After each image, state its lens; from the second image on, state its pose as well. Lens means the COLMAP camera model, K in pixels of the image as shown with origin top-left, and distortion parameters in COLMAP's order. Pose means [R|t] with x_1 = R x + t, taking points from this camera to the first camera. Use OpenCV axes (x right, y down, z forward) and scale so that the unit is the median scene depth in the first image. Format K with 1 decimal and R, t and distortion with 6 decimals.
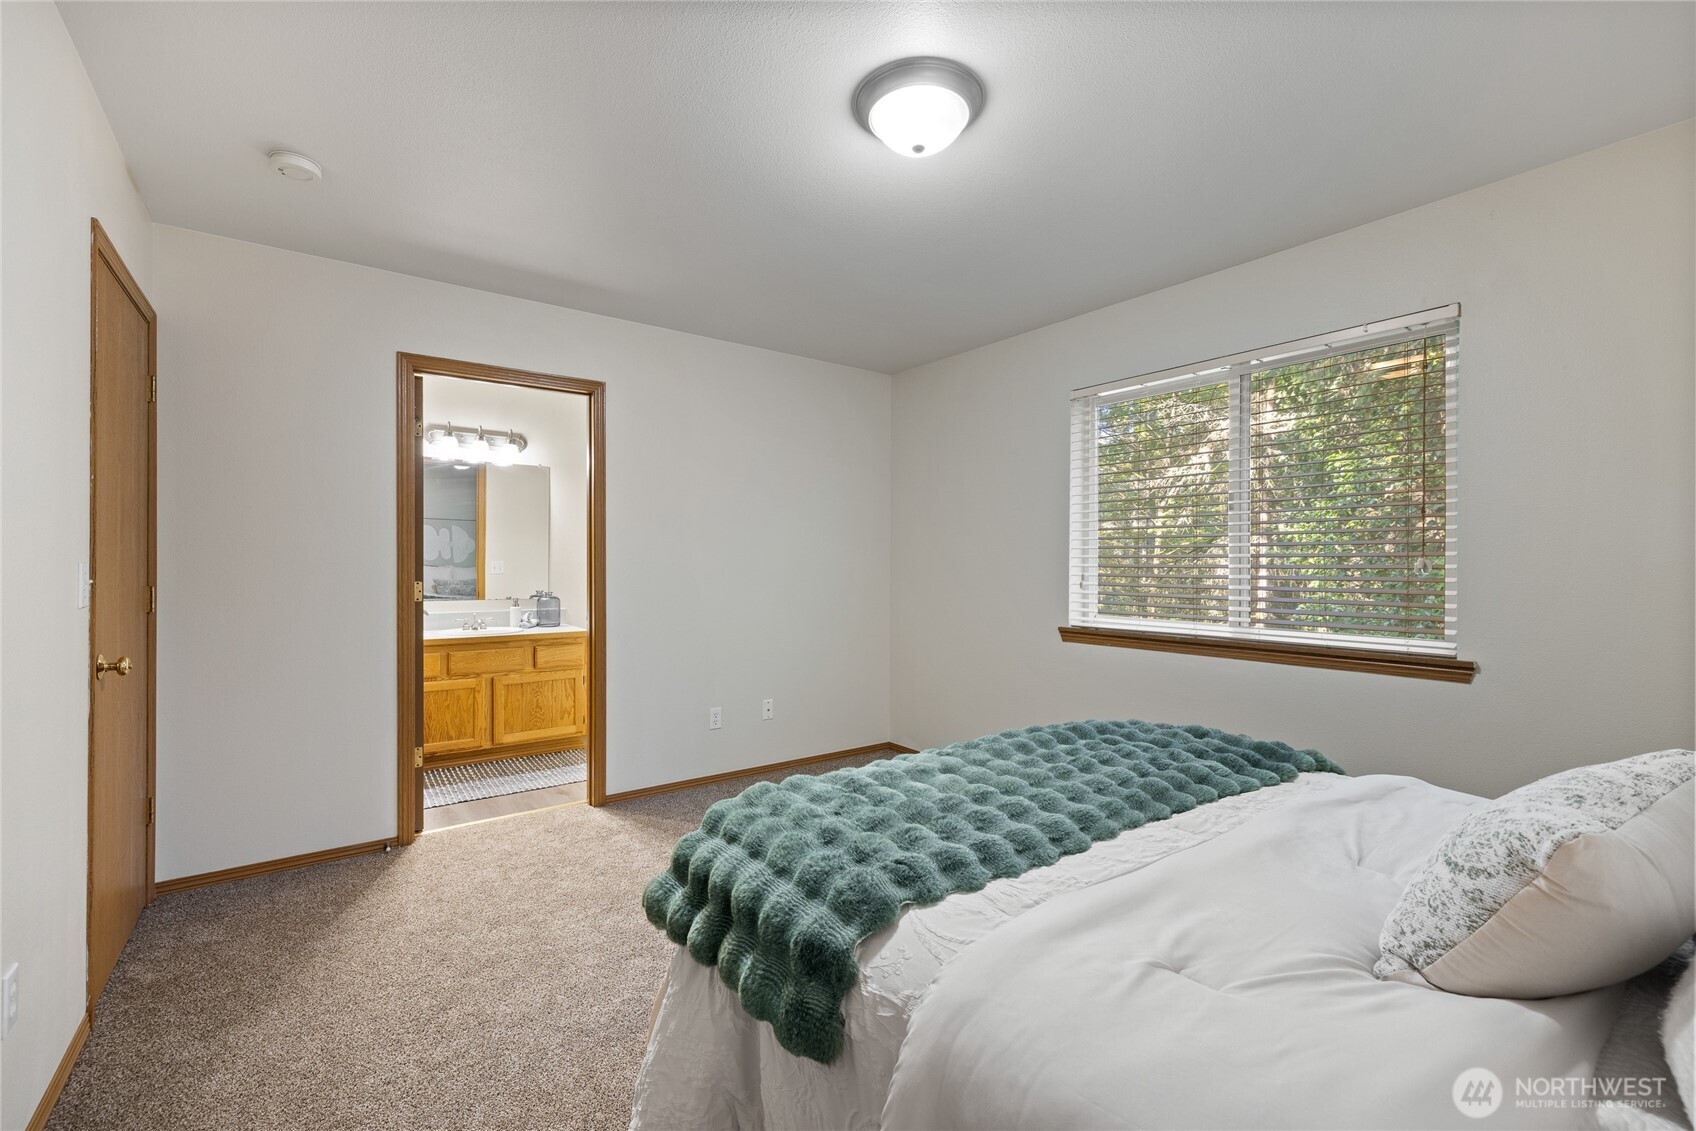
lens RADIAL K [[719.9, 0, 845.5], [0, 719.9, 568.7], [0, 0, 1]] dist [-0.000003, -0.000031]
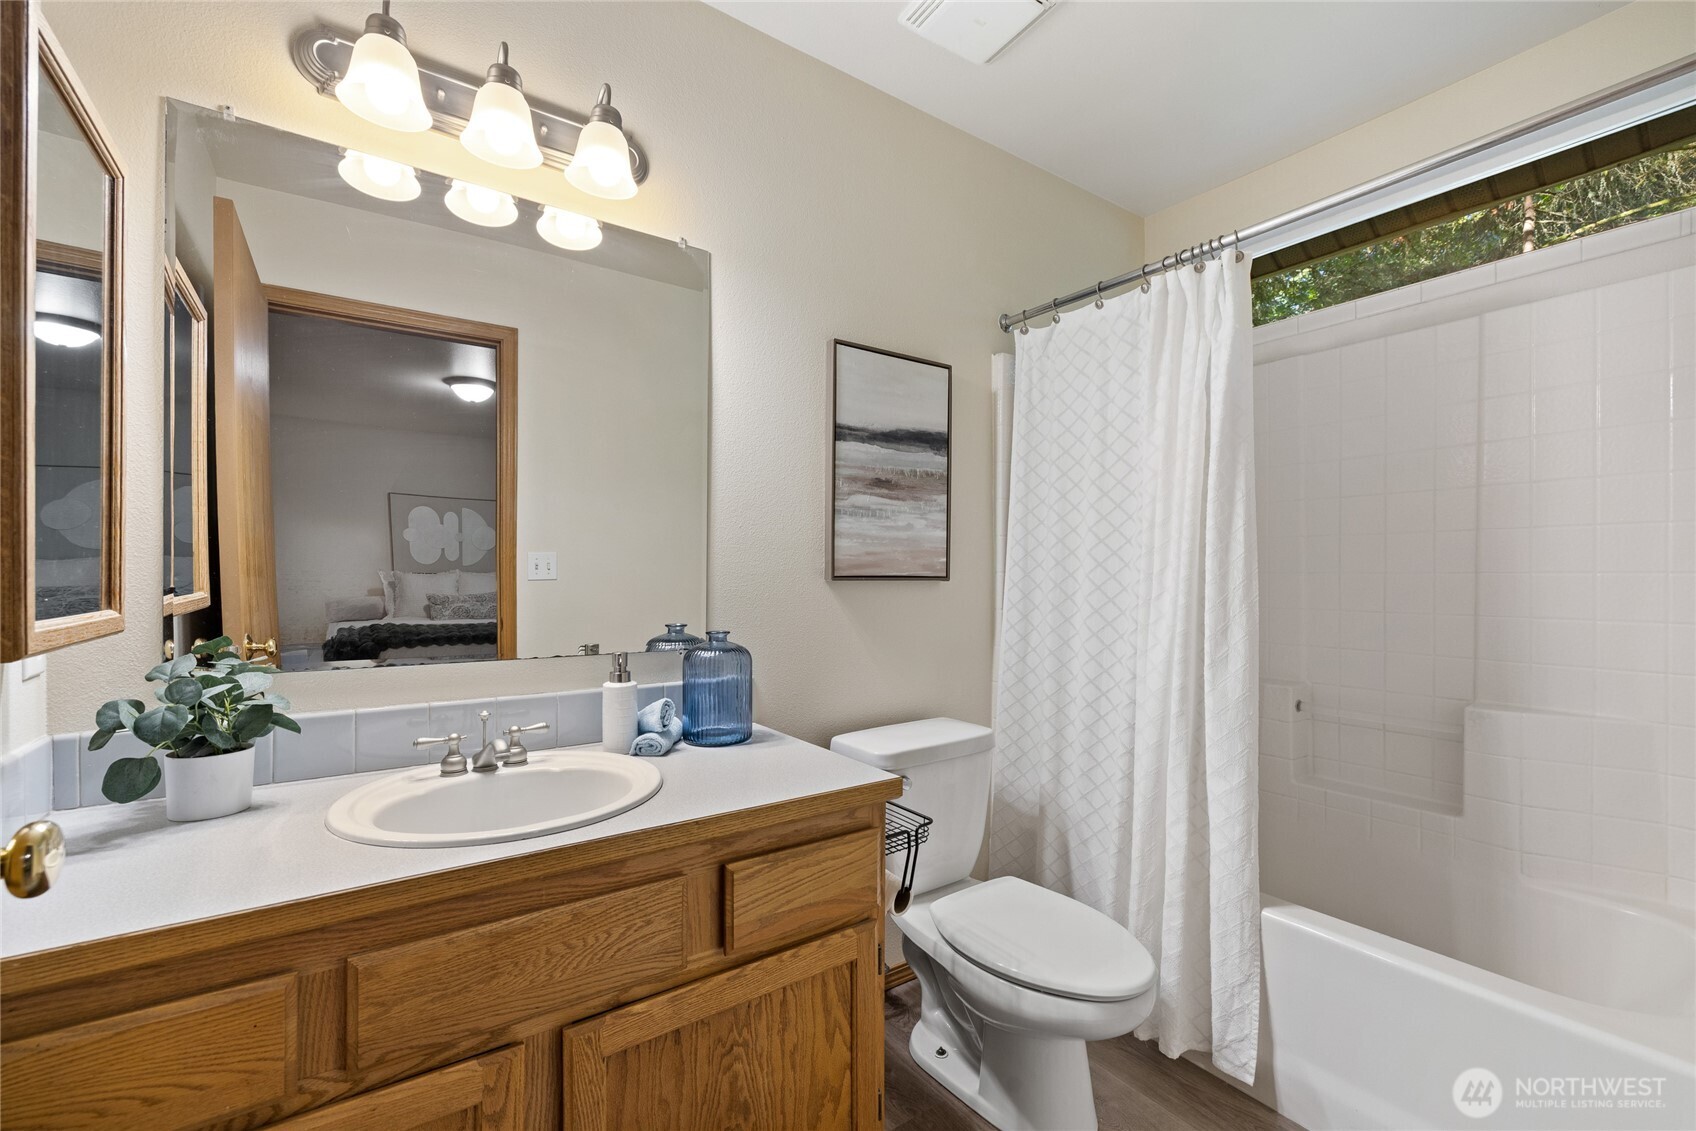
lens RADIAL K [[719.9, 0, 845.7], [0, 719.9, 576.4], [0, 0, 1]] dist [-0.000003, -0.000031]
pose [[0.999541, -0.006019, -0.029684, -0.354146], [0.005841, 0.999964, -0.006077, 0.011381], [0.029720, 0.005901, 0.999541, 0.700387]]
